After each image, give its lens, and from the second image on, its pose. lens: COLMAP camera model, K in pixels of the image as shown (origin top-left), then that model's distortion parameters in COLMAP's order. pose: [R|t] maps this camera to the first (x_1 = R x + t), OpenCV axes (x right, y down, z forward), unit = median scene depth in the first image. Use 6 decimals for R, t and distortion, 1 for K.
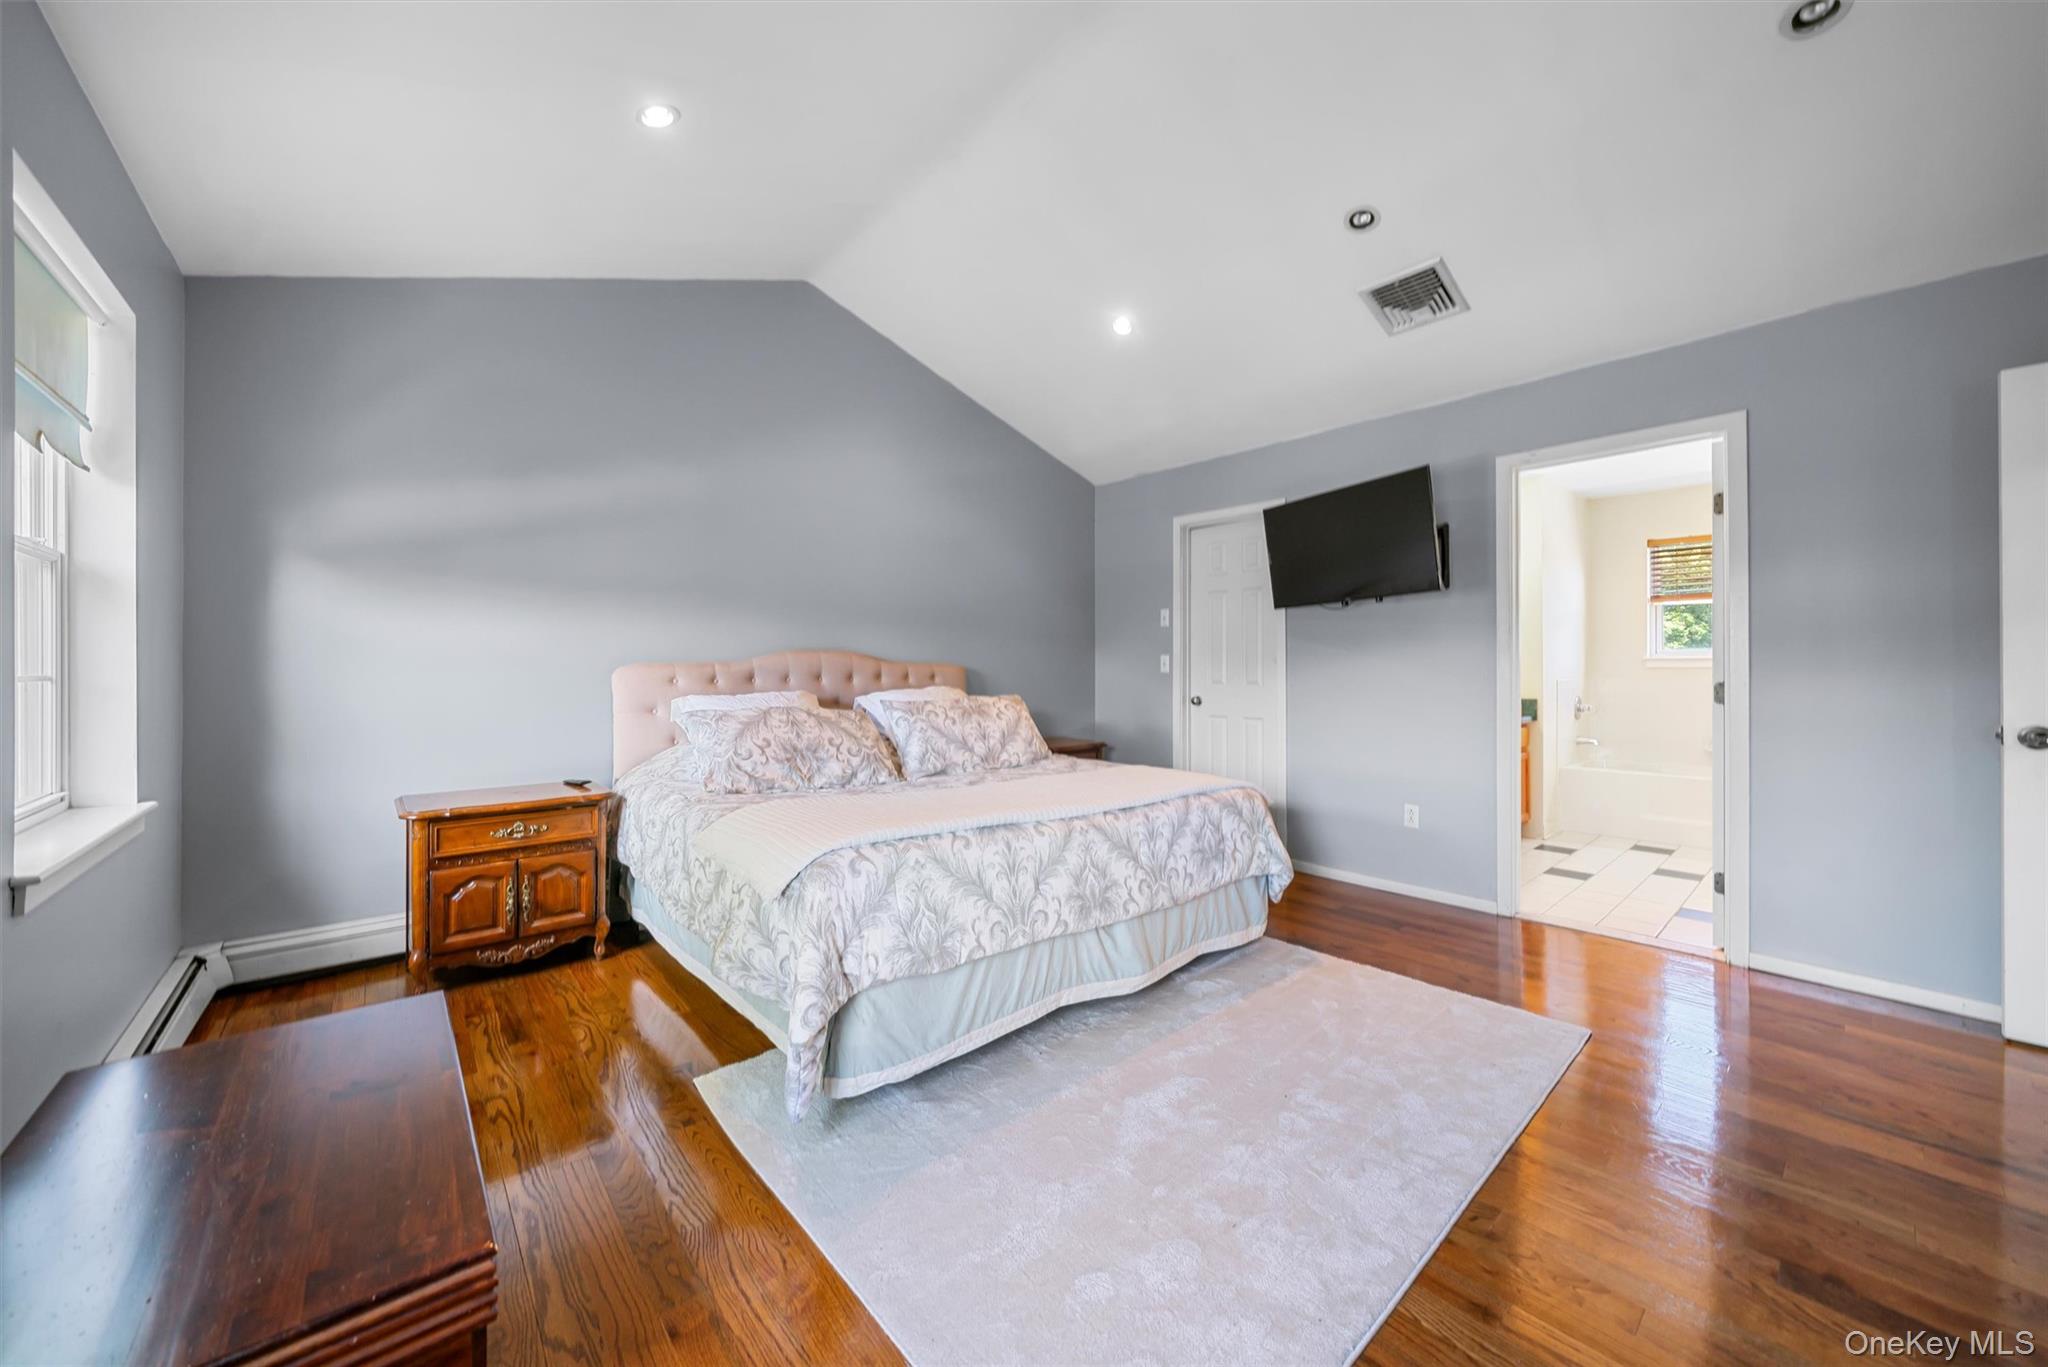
lens RADIAL K [[733.6, 0, 1035.1], [0, 733.6, 672.2], [0, 0, 1]] dist [-0.003908, 0.001104]
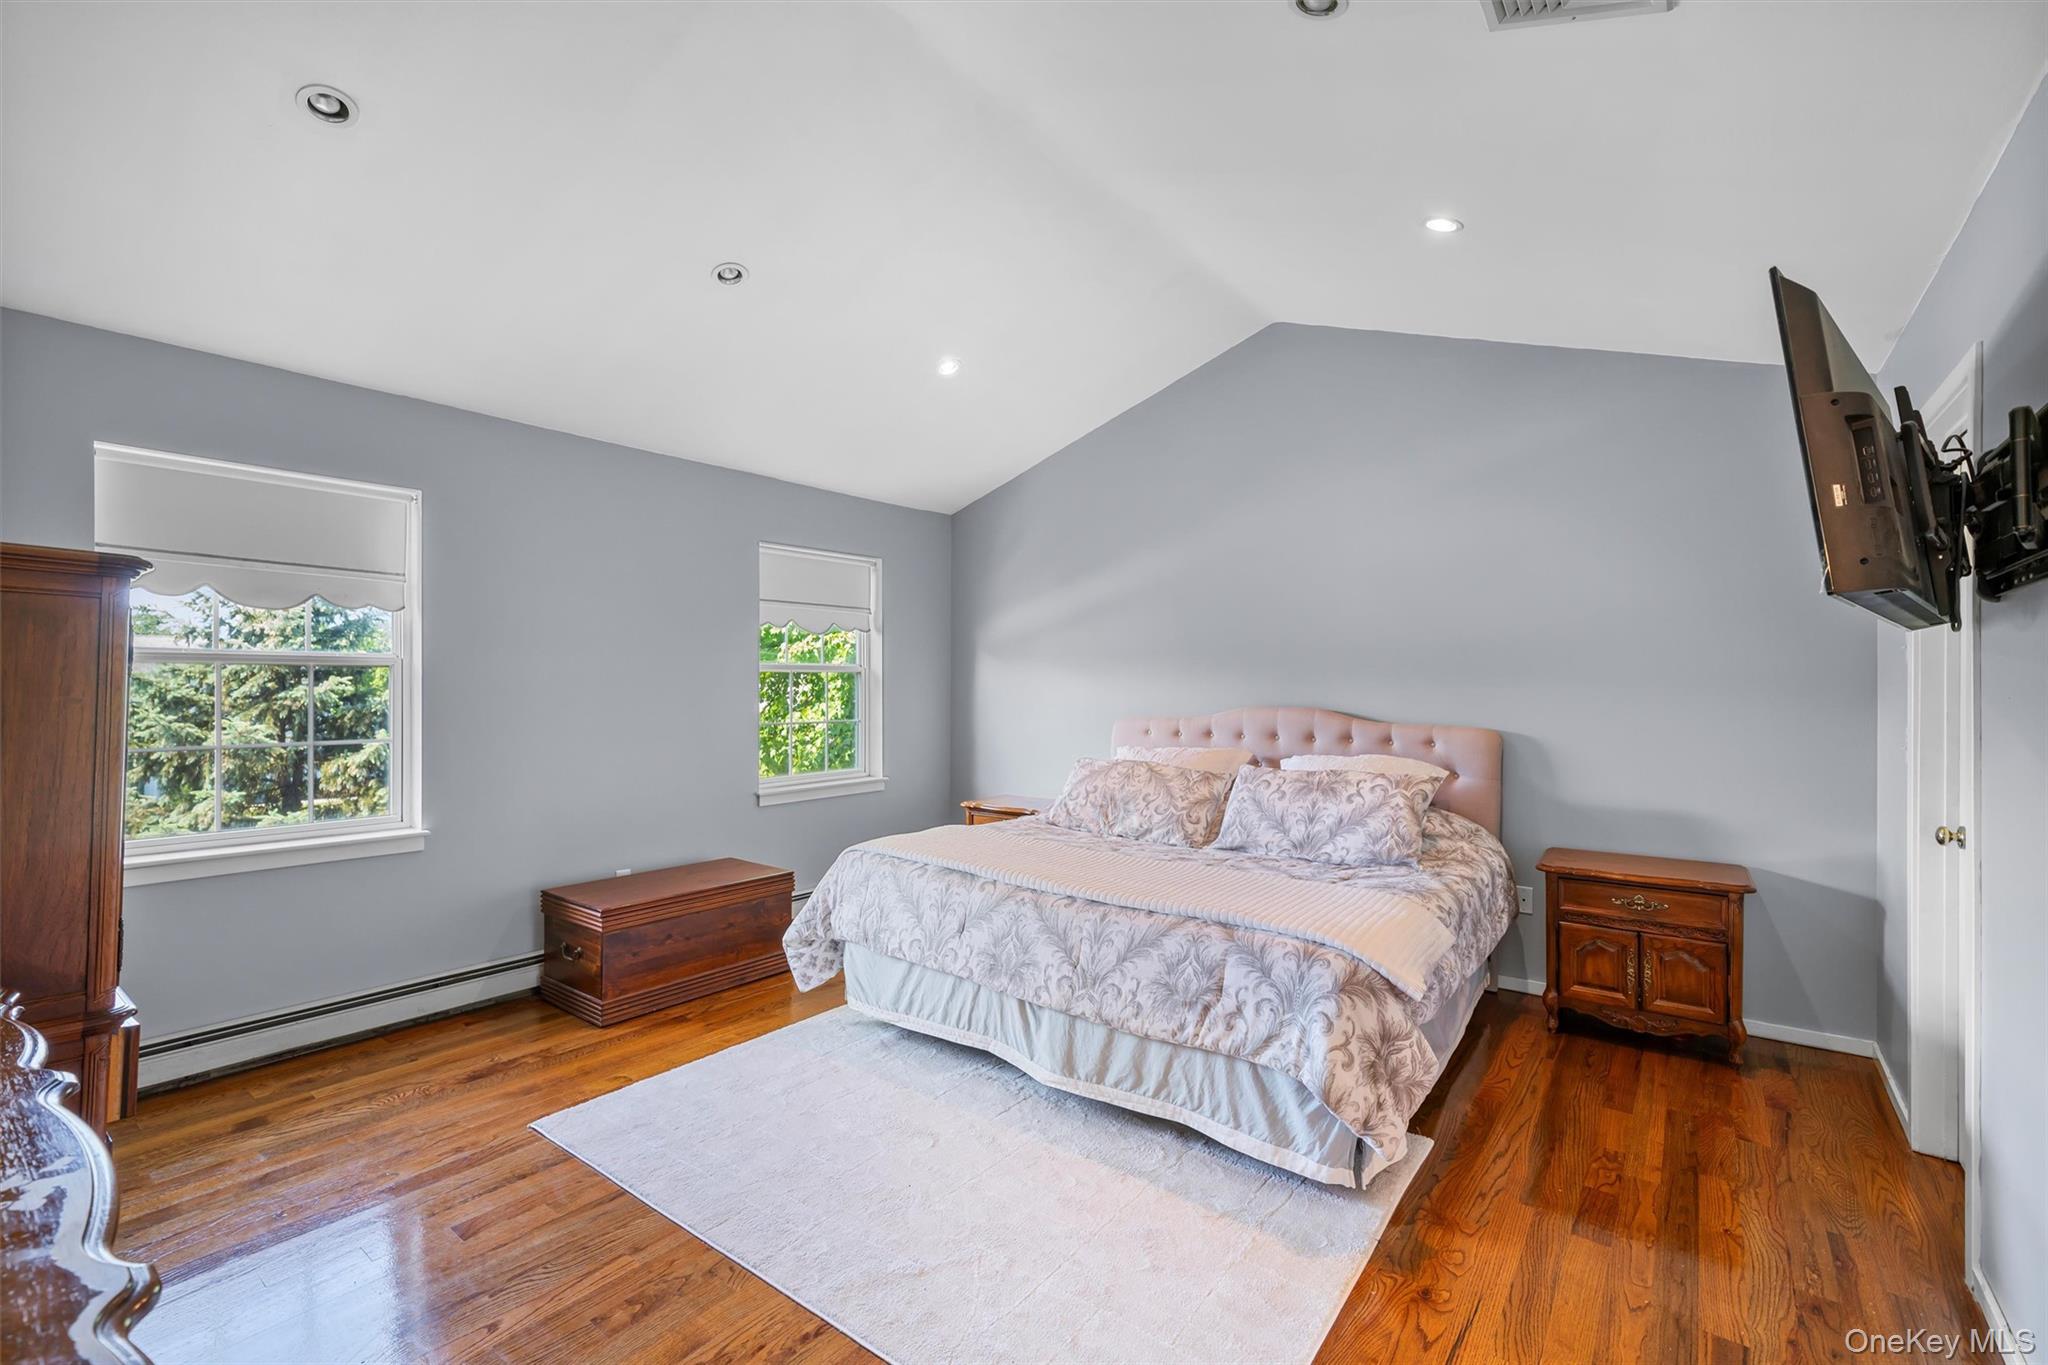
lens RADIAL K [[890.7, 0, 1037.5], [0, 890.7, 674.7], [0, 0, 1]] dist [-0.003091, -0.000233]
pose [[0.203763, -0.008810, -0.978981, 1.079879], [-0.009704, 0.999892, -0.011018, -0.077834], [0.978972, 0.011745, 0.203655, 0.621849]]
